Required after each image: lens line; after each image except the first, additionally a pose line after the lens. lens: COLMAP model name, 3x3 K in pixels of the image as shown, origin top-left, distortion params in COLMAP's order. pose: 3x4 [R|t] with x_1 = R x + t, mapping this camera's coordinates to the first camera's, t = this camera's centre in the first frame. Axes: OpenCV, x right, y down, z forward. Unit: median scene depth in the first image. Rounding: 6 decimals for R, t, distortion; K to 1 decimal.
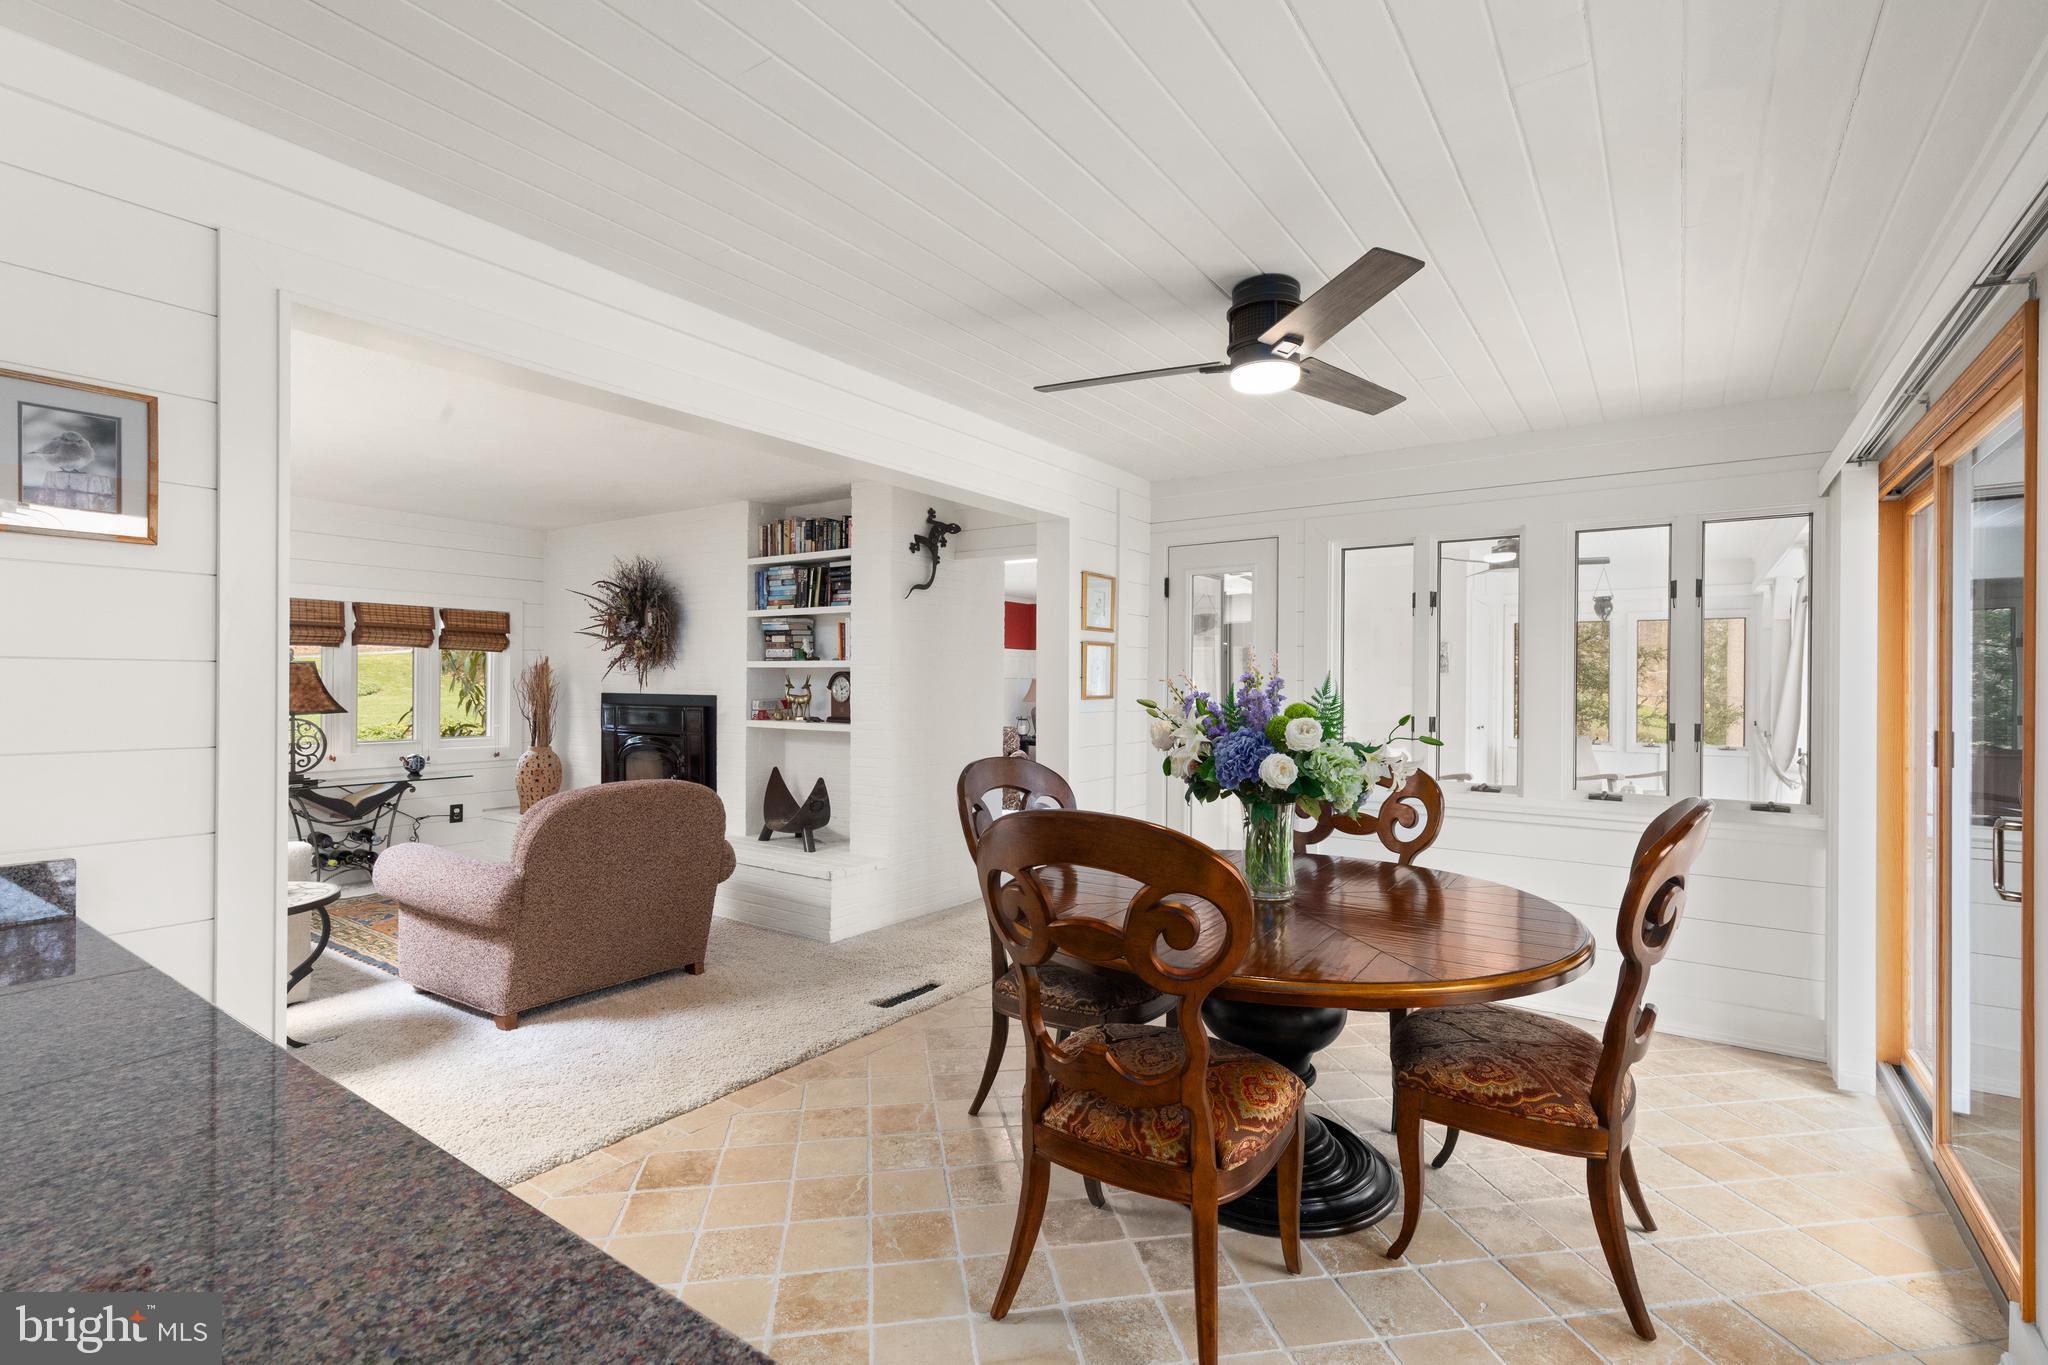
lens RADIAL K [[933.9, 0, 1032.6], [0, 933.9, 683.8], [0, 0, 1]] dist [0.000604, -0.000315]
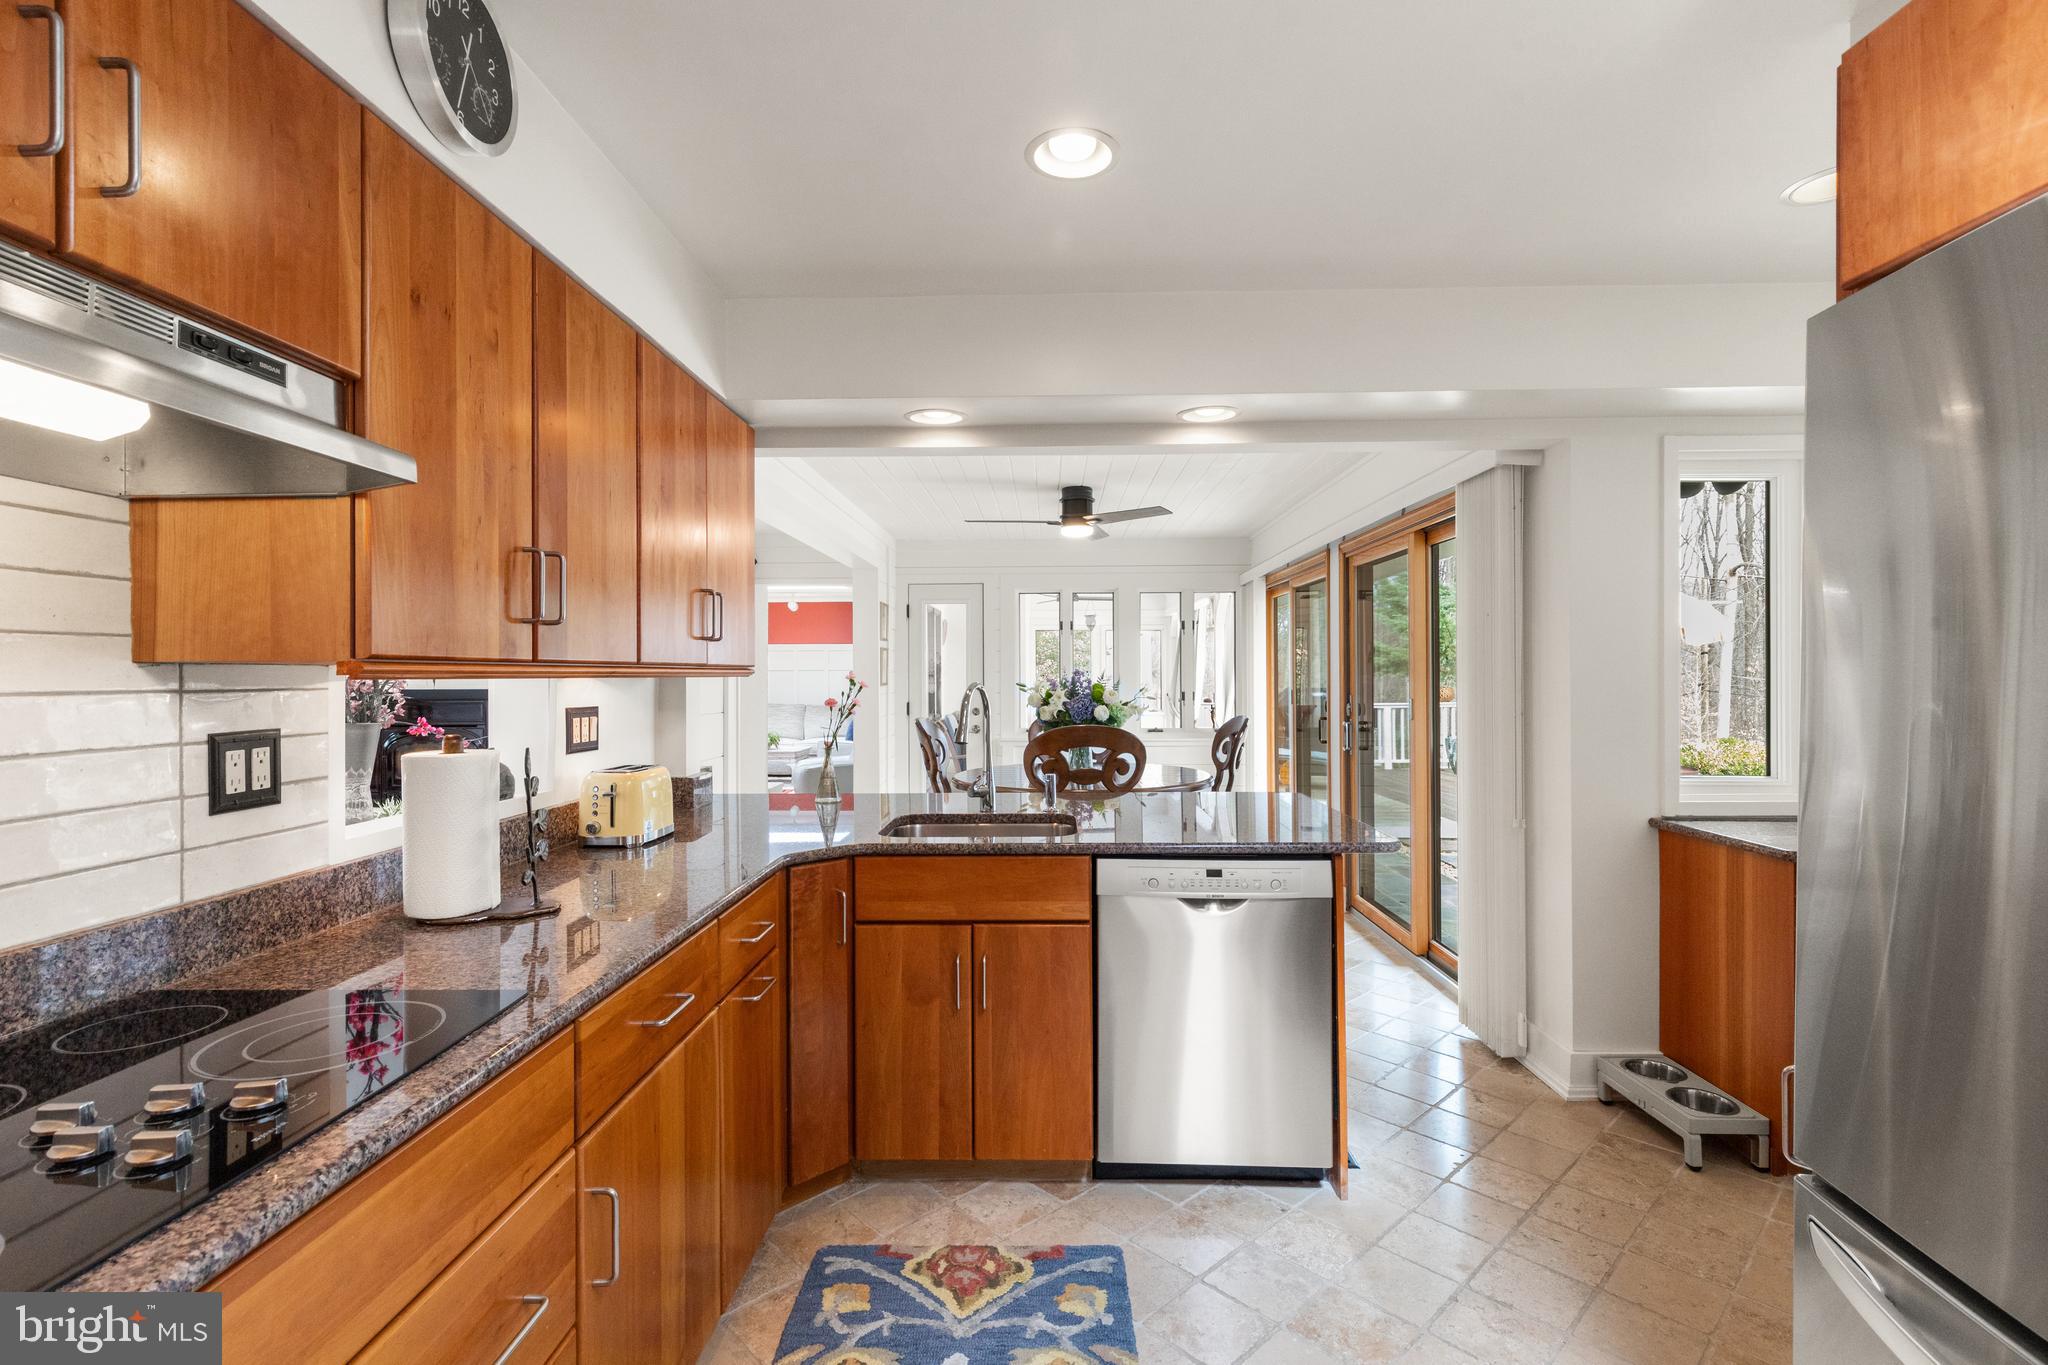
lens RADIAL K [[923.0, 0, 1024.8], [0, 923.0, 672.6], [0, 0, 1]] dist [-0.000020, -0.000155]
pose [[0.839782, -0.010104, 0.542830, -0.439160], [0.010559, 0.999942, 0.002276, -0.004184], [-0.542821, 0.003820, 0.839840, -0.311543]]
